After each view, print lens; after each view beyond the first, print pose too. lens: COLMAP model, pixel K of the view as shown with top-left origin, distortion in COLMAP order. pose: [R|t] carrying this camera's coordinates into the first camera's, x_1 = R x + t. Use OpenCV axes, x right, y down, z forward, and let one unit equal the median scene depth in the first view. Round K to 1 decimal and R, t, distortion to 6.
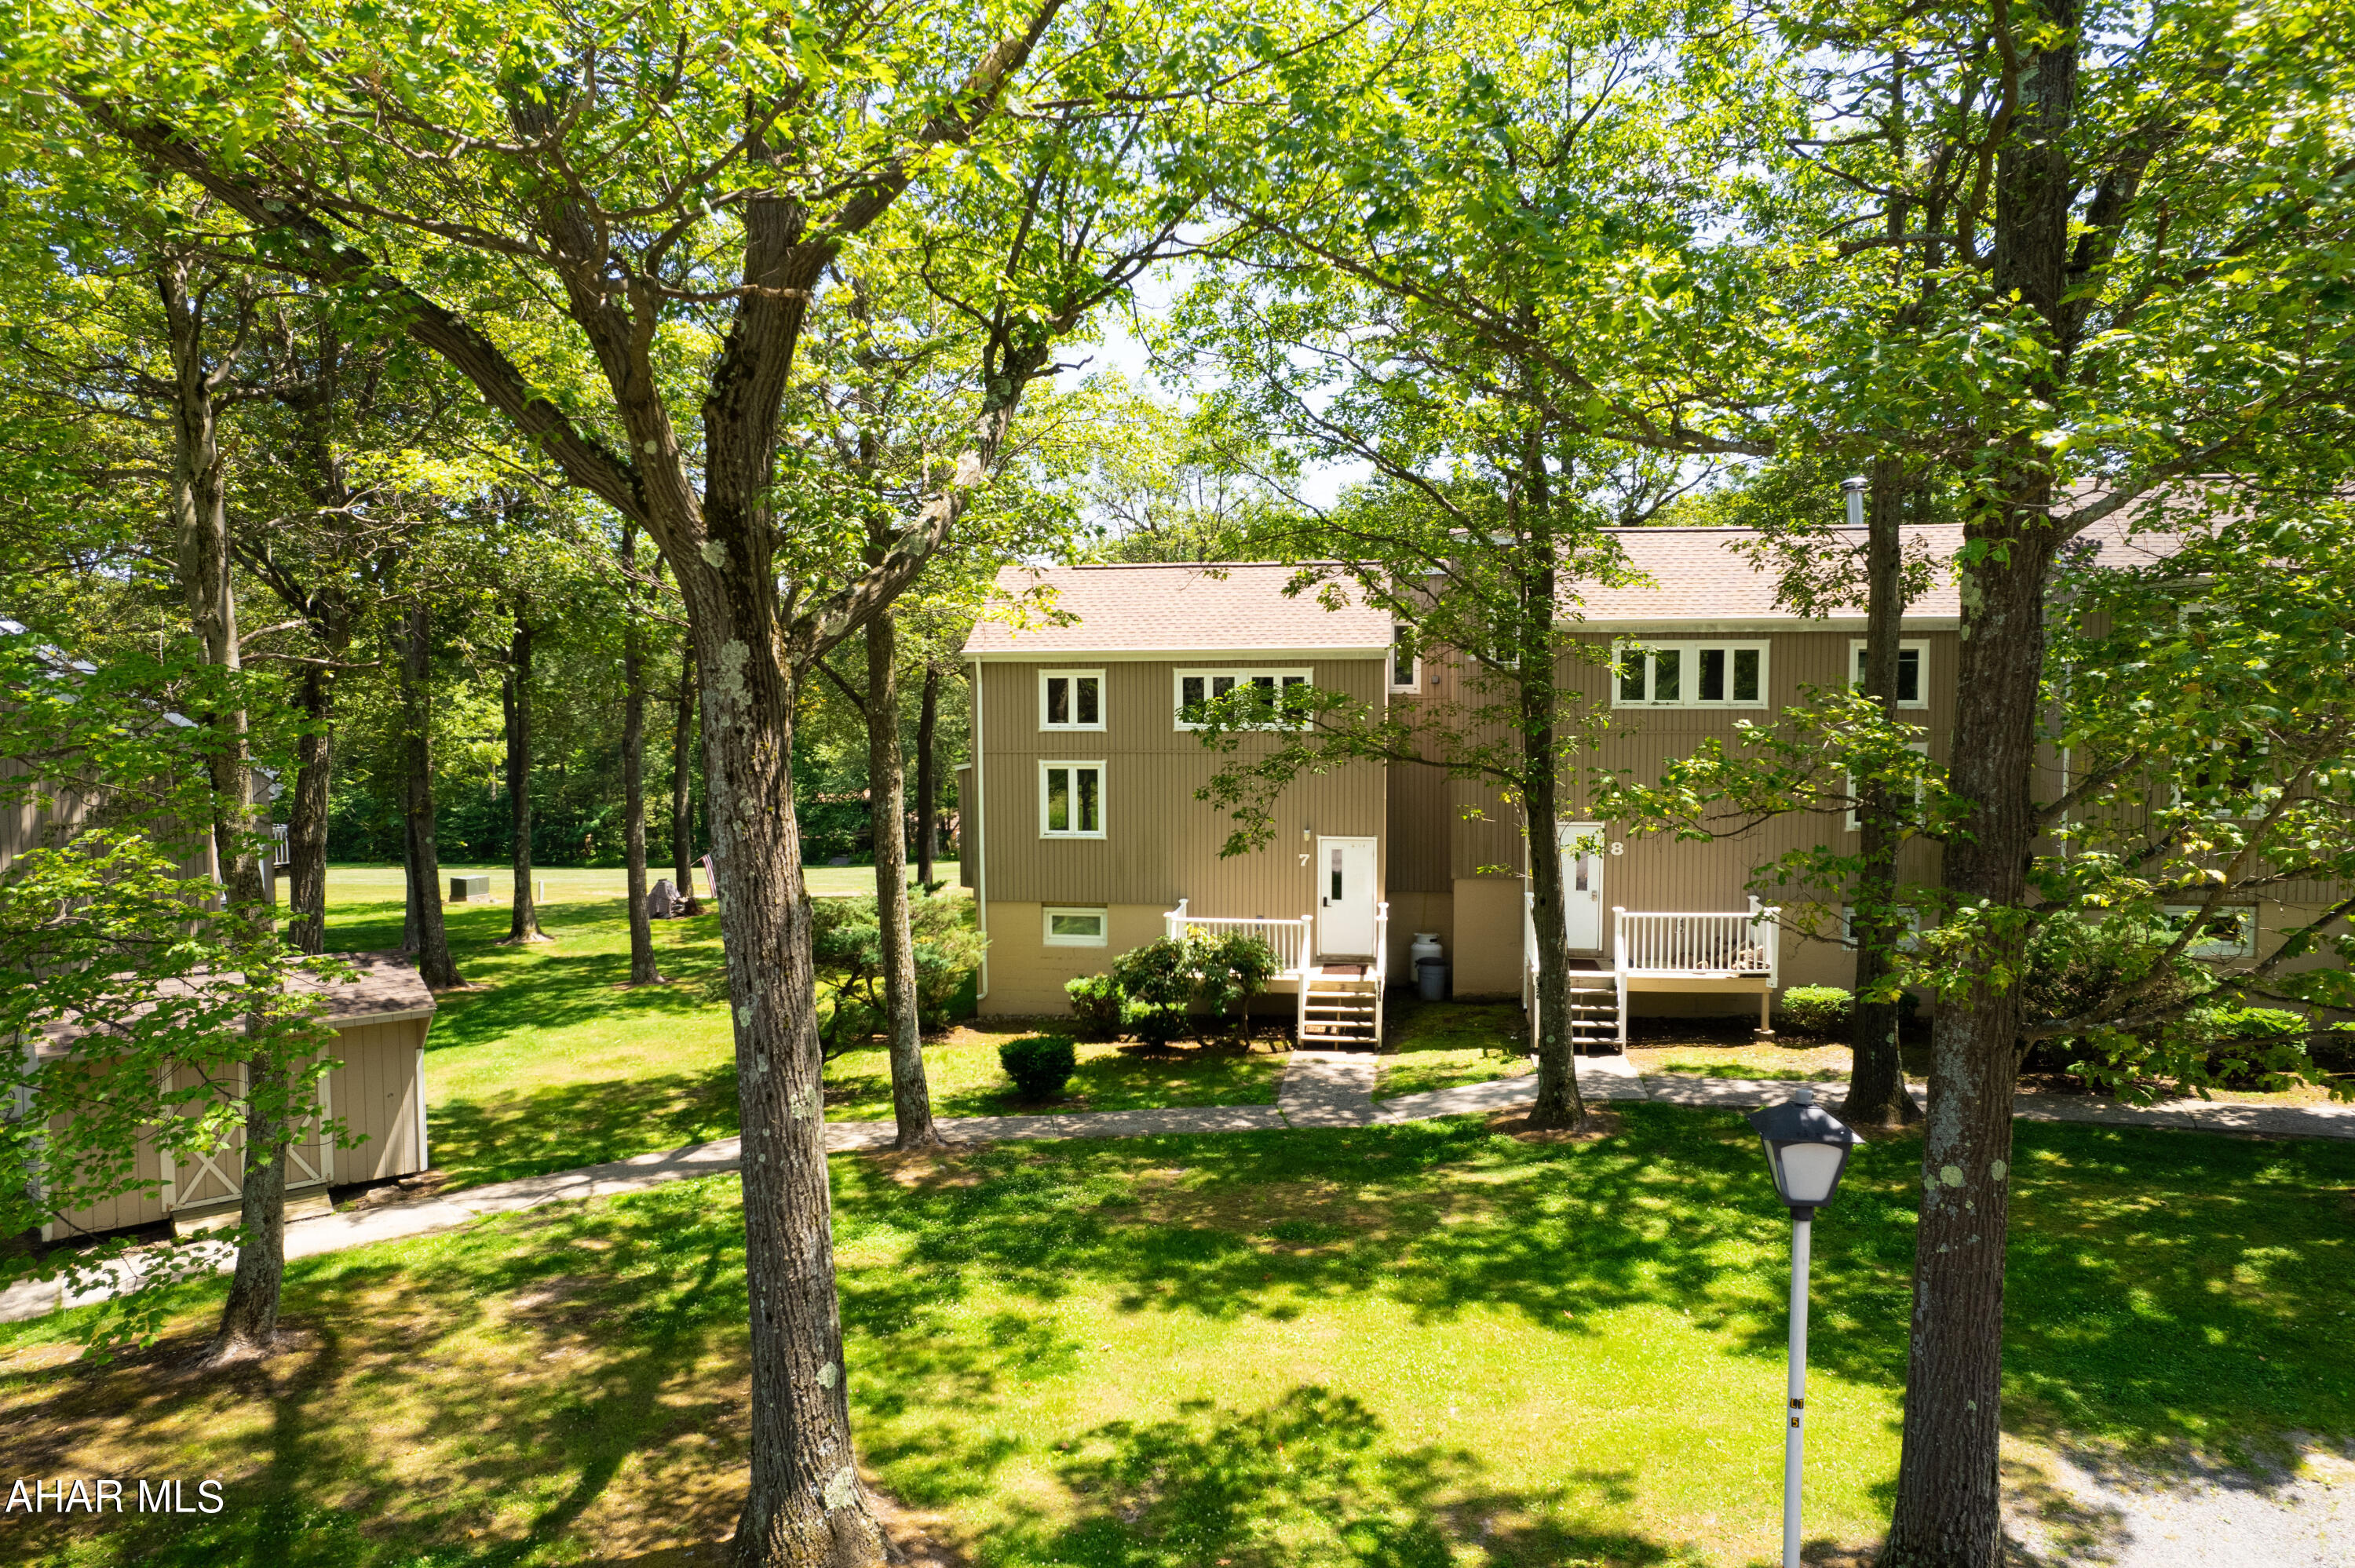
lens RADIAL K [[1508.8, 0, 1177.5], [0, 1508.8, 784.0], [0, 0, 1]] dist [-0.092065, 0.078805]
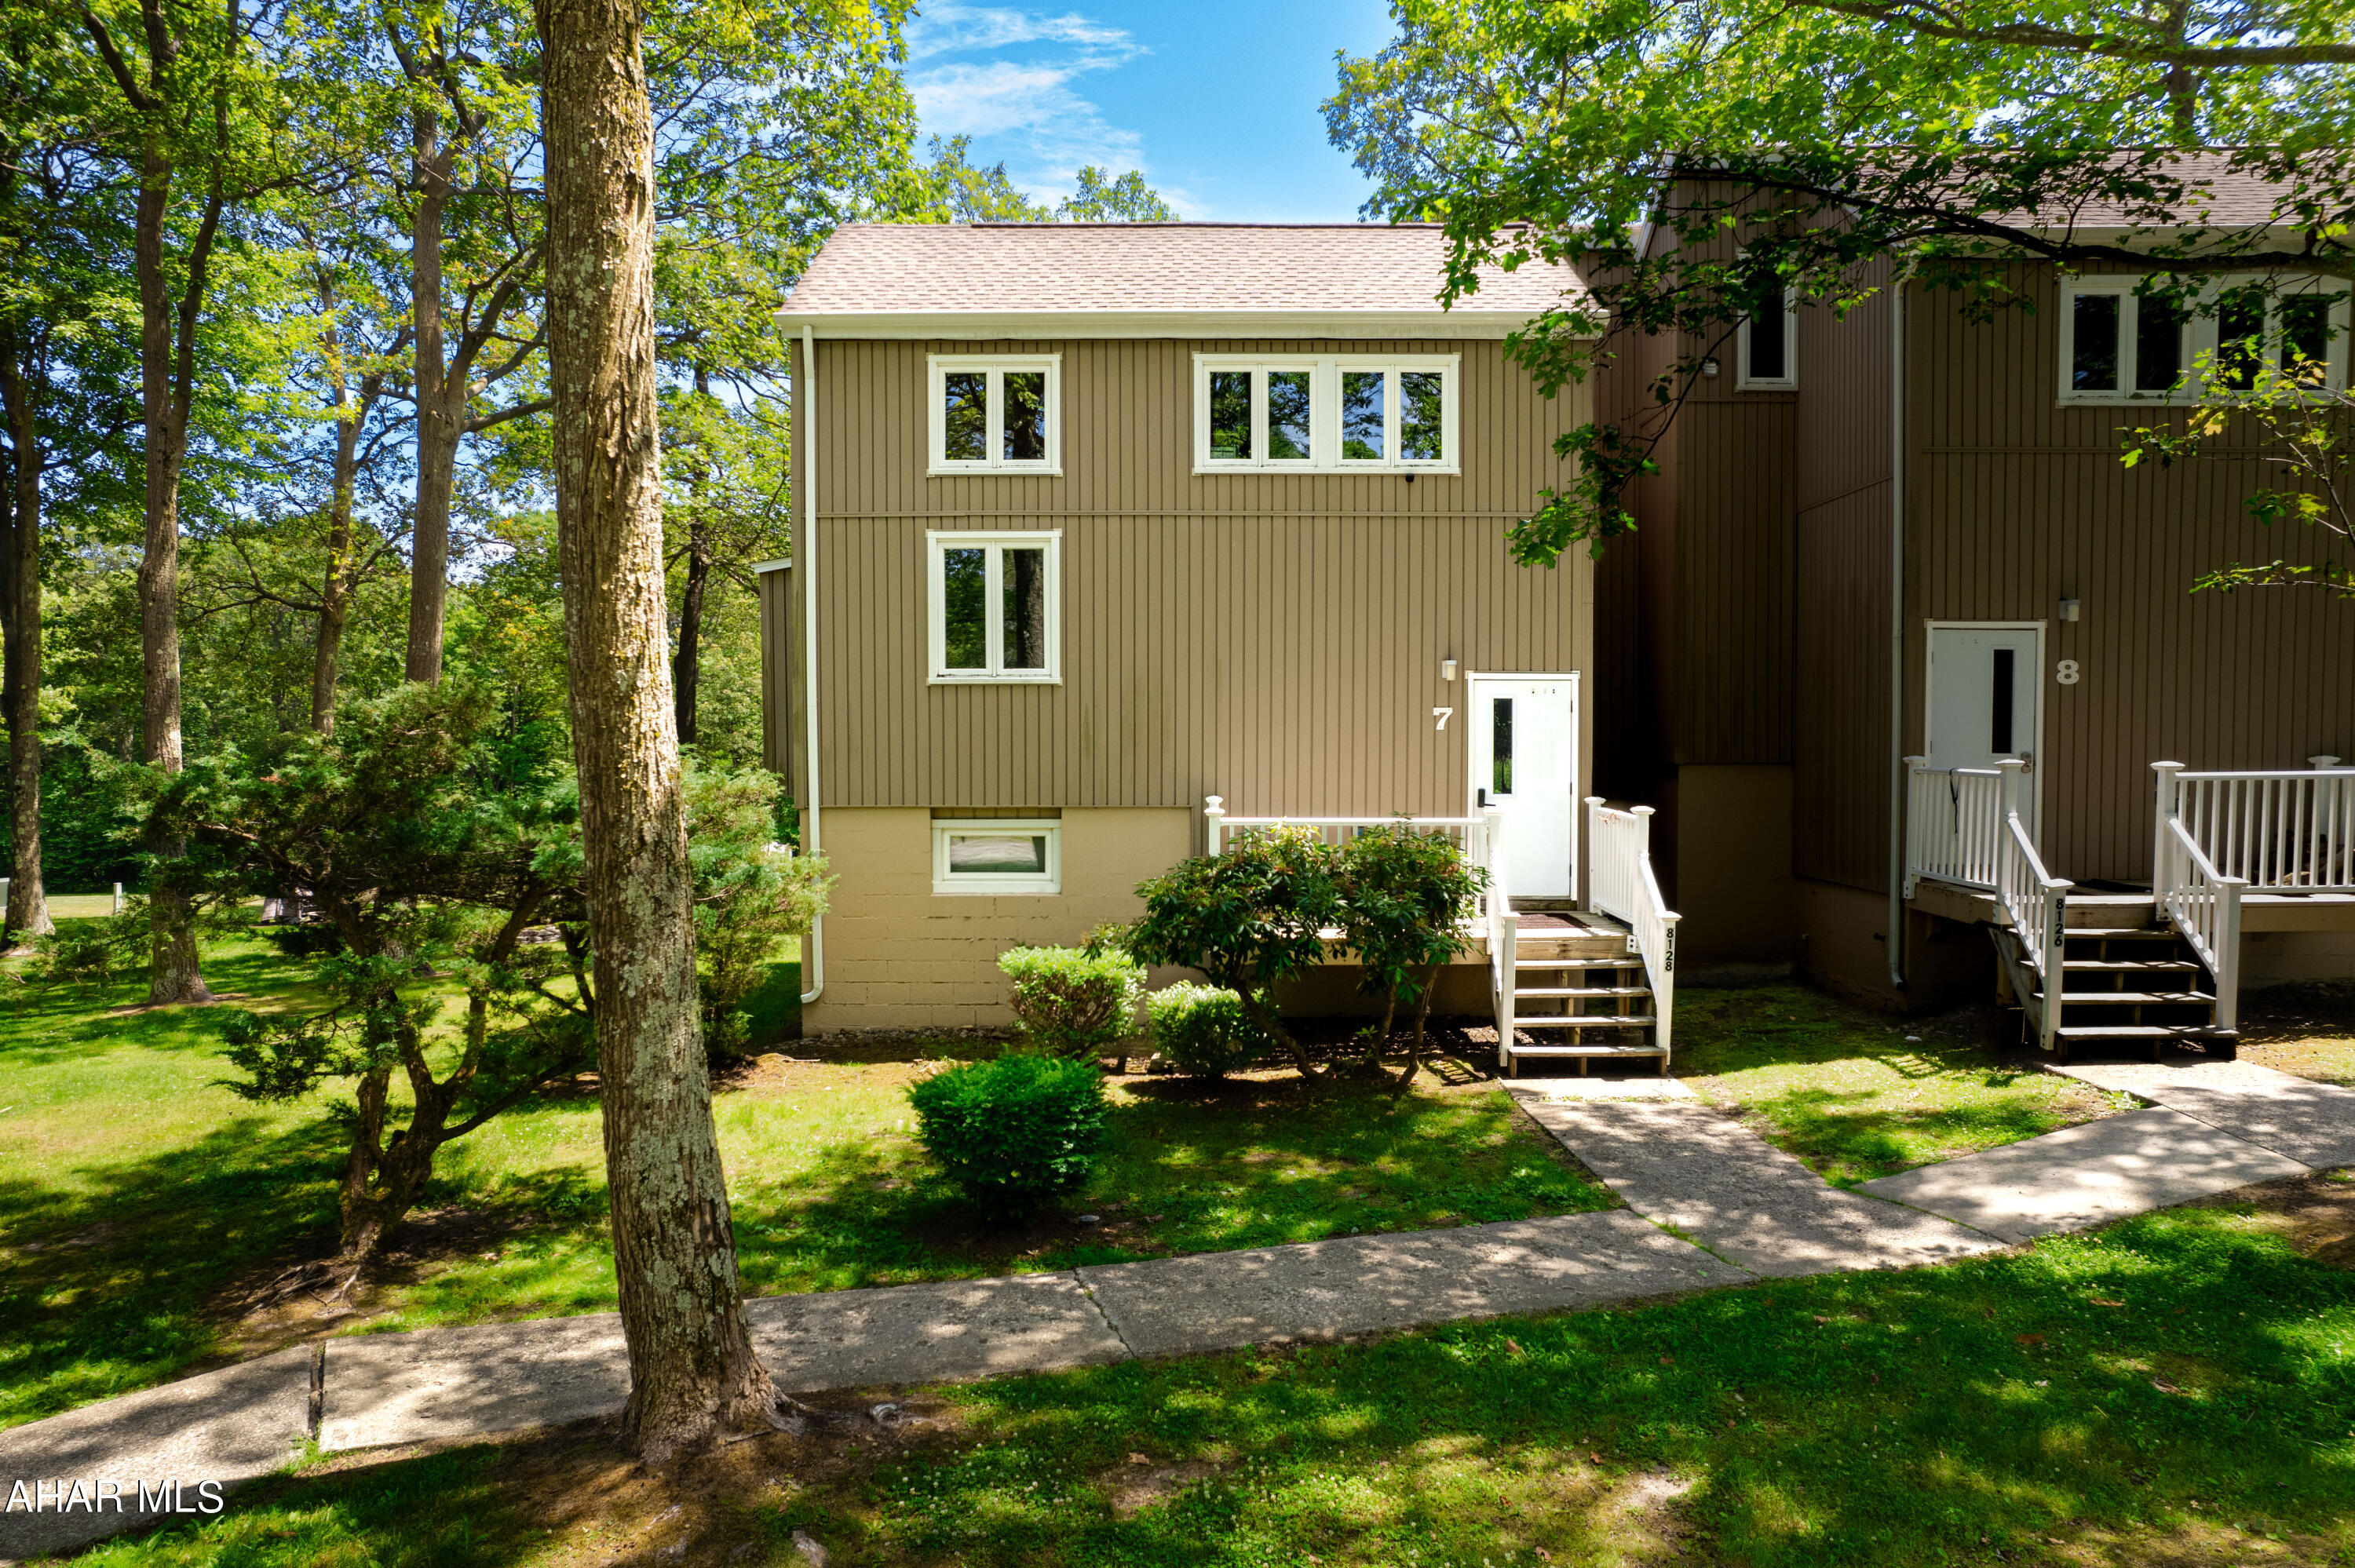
lens RADIAL K [[1508.8, 0, 1177.5], [0, 1508.8, 784.0], [0, 0, 1]] dist [-0.092065, 0.078805]
pose [[0.988240, -0.002991, 0.152883, -0.137354], [0.007245, 0.999602, -0.027273, 0.135640], [-0.152740, 0.028059, 0.987868, 0.768429]]
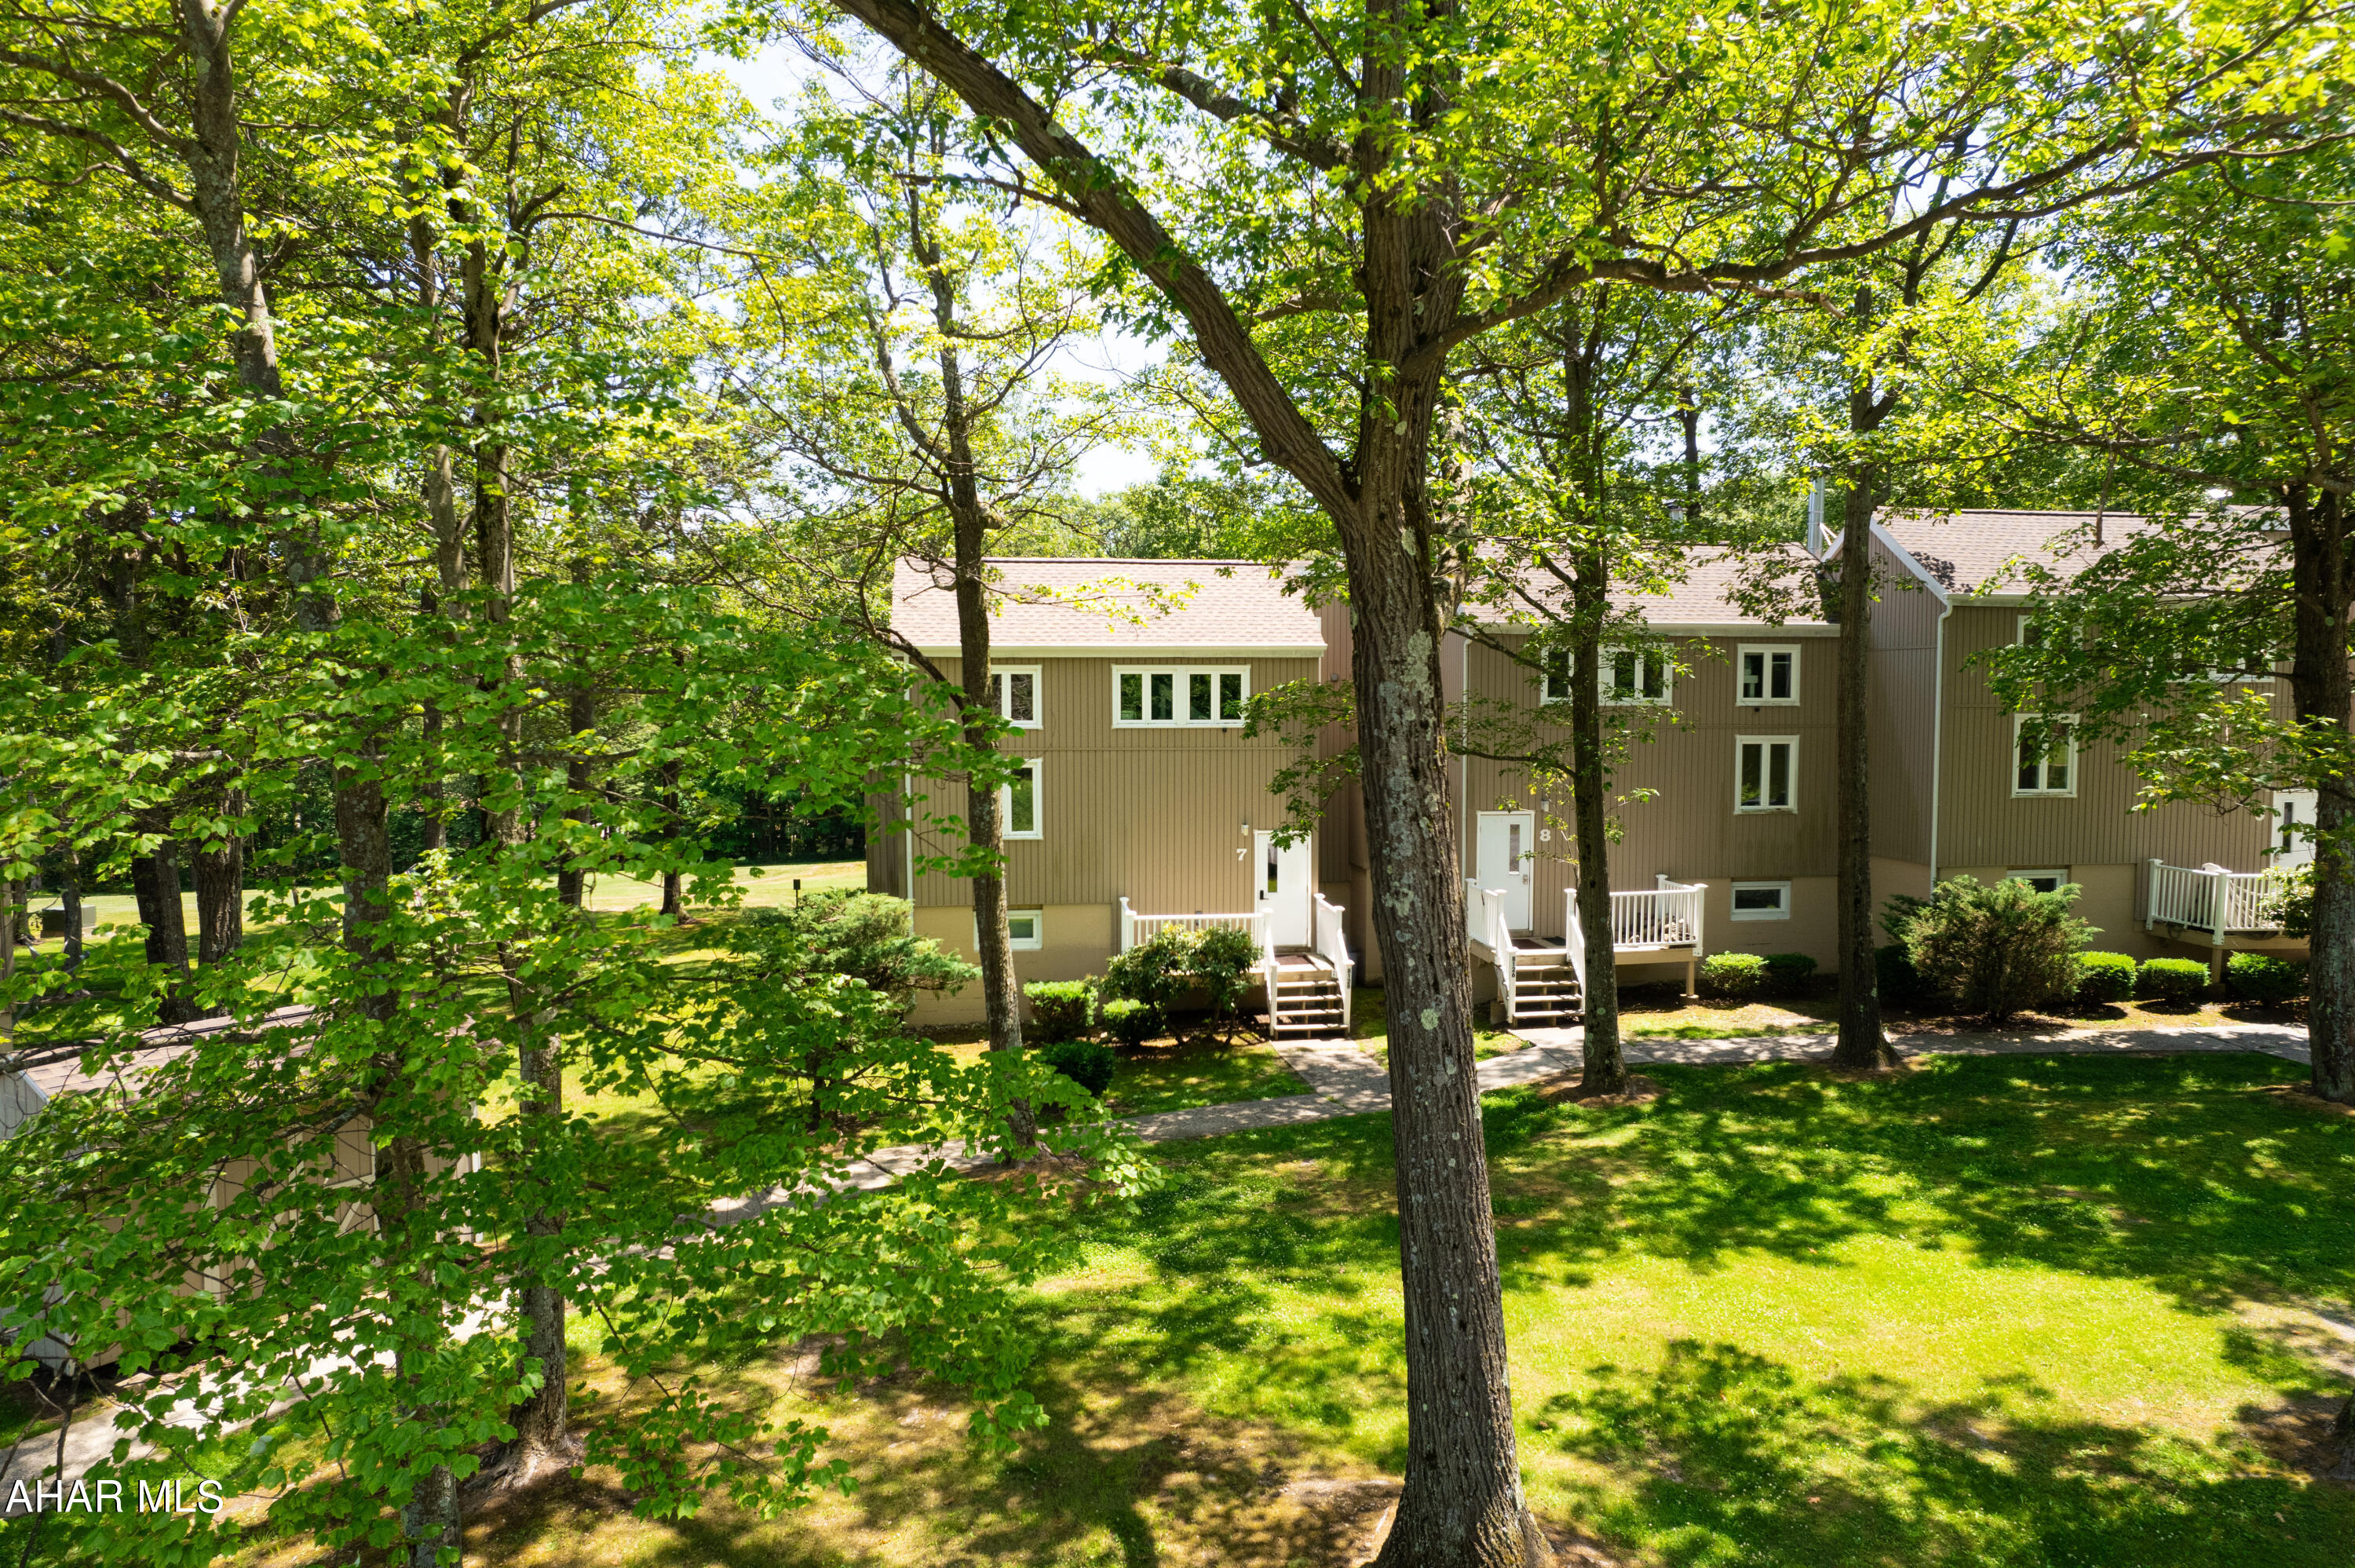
lens RADIAL K [[1508.8, 0, 1177.5], [0, 1508.8, 784.0], [0, 0, 1]] dist [-0.092065, 0.078805]
pose [[0.957474, -0.015604, 0.288097, -0.387605], [0.015365, 0.999877, 0.003090, -0.001389], [-0.288110, 0.001468, 0.957596, 0.060935]]
